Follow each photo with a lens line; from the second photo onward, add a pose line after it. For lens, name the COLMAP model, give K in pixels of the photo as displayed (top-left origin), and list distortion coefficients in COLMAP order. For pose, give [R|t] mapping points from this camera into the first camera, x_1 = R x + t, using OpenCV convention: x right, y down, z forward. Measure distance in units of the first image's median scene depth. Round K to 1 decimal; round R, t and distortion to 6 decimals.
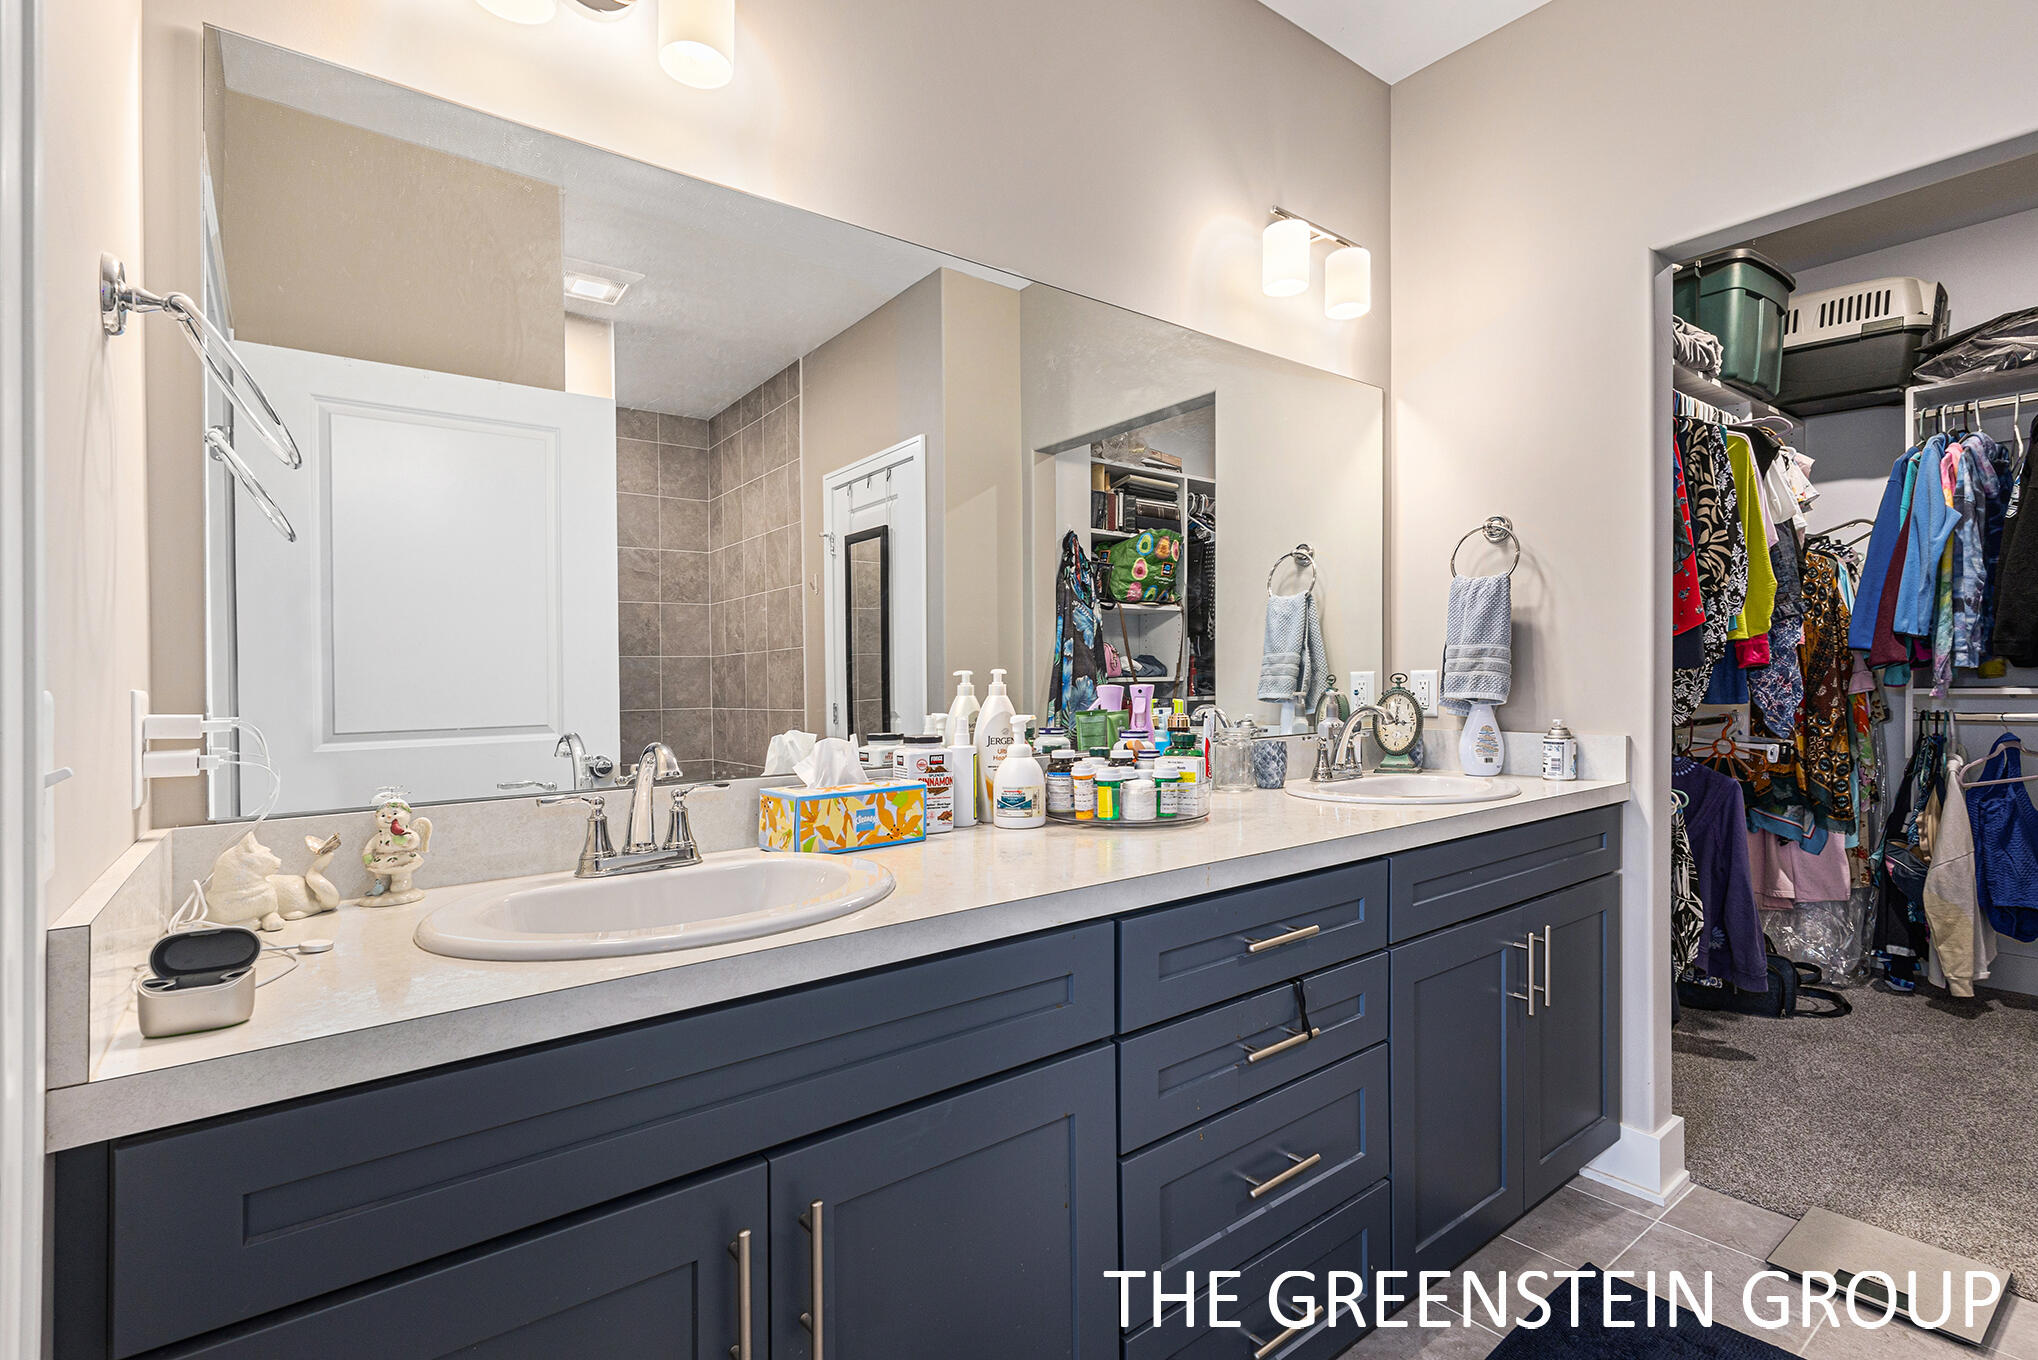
lens RADIAL K [[952.0, 0, 1010.5], [0, 952.0, 685.1], [0, 0, 1]] dist [0.005207, -0.000577]
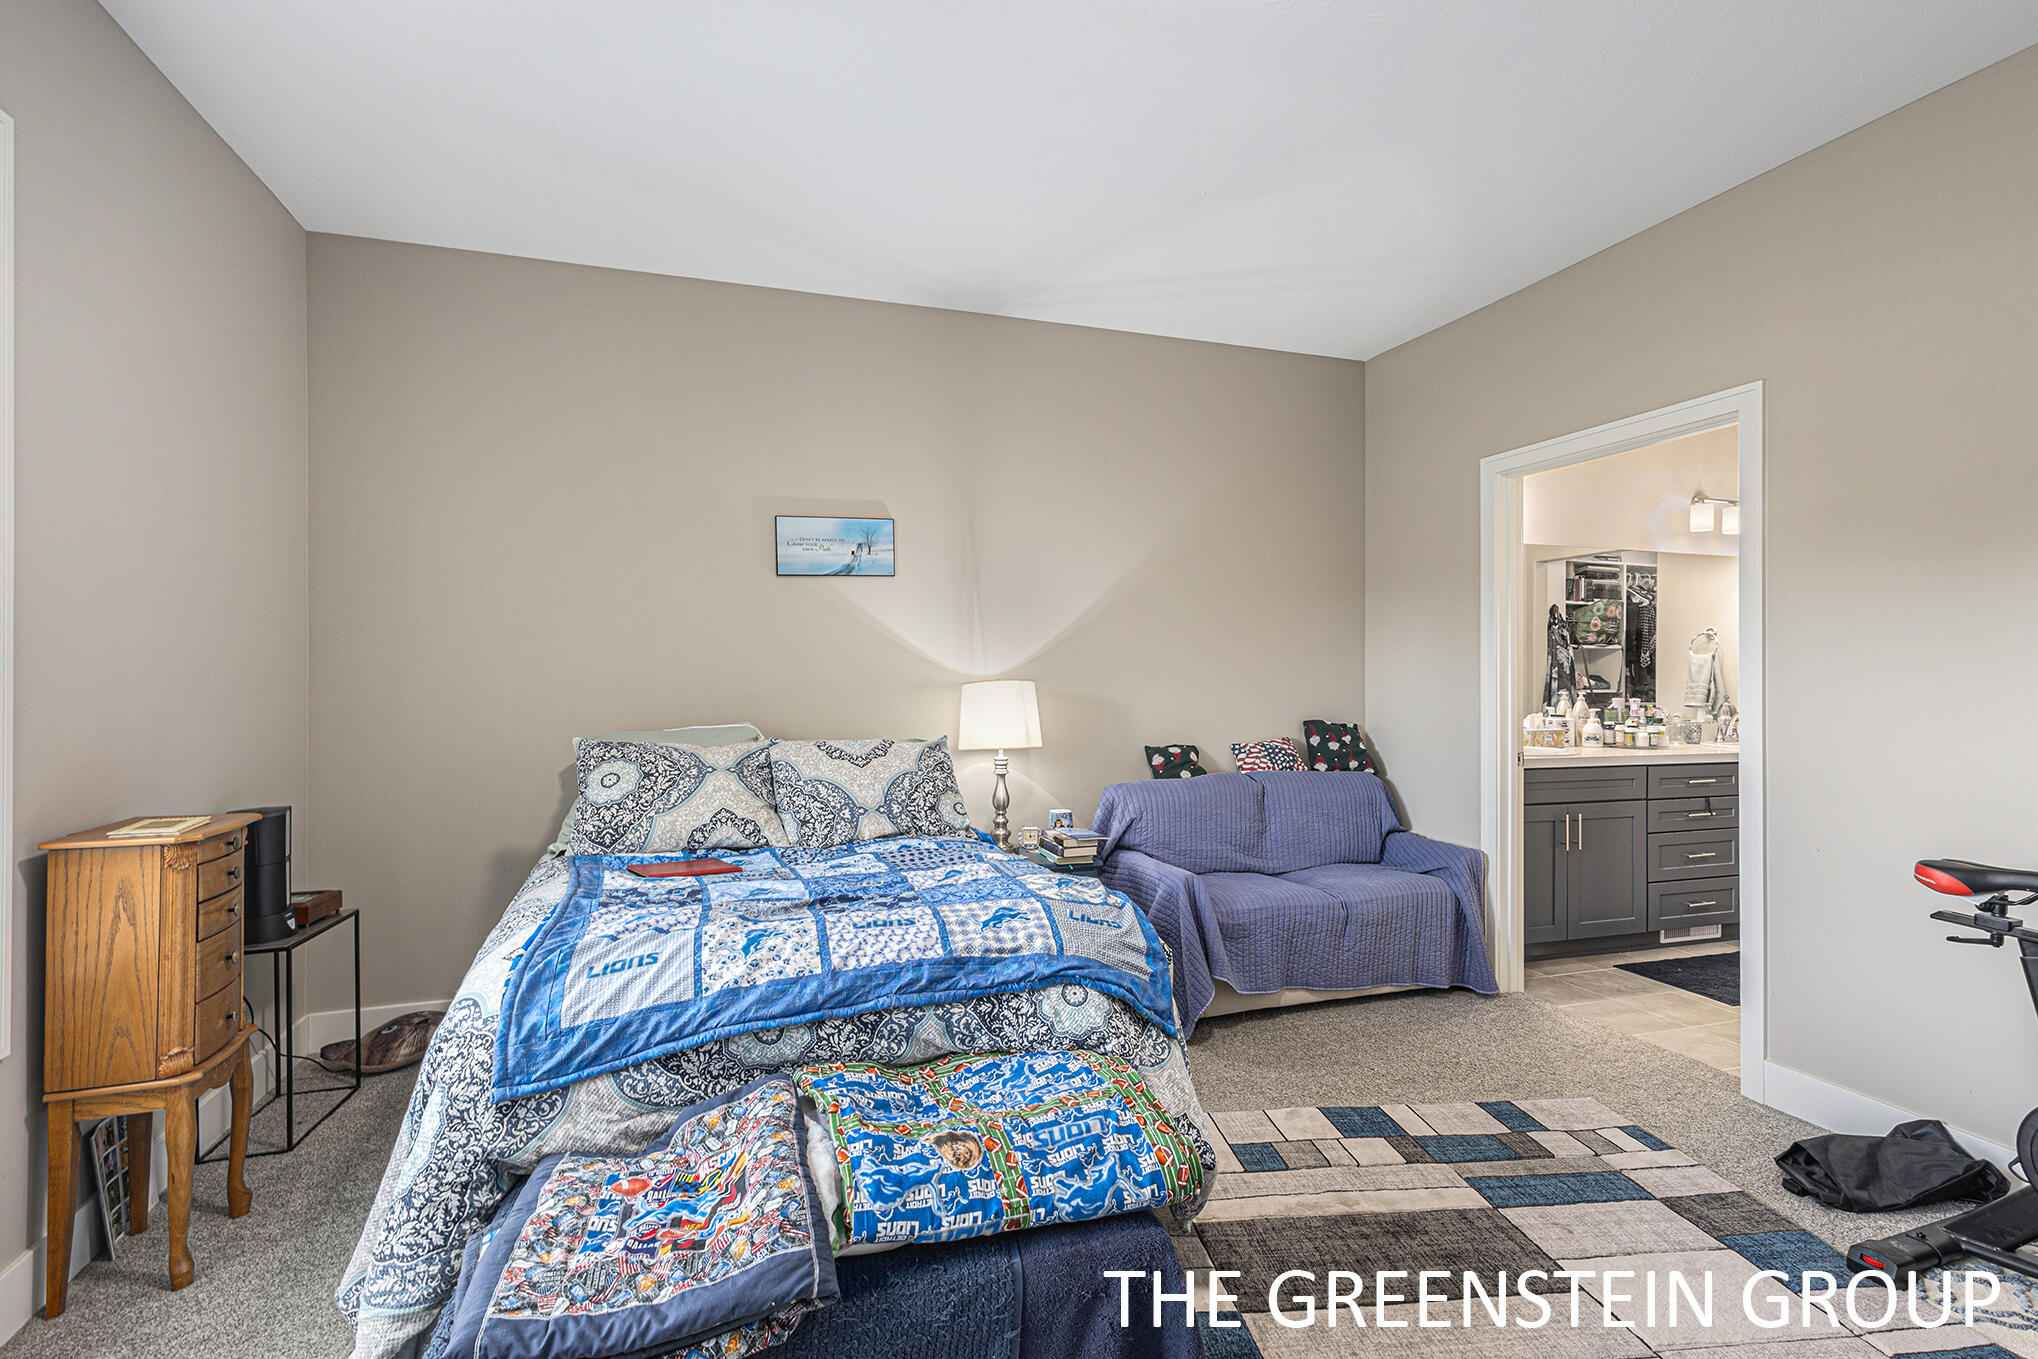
lens RADIAL K [[952.0, 0, 1038.2], [0, 952.0, 664.9], [0, 0, 1]] dist [0.005207, -0.000577]
pose [[0.951309, 0.021423, -0.307493, -0.289540], [-0.024971, 0.999659, -0.007607, -0.014570], [0.307225, 0.014915, 0.951520, -0.924431]]
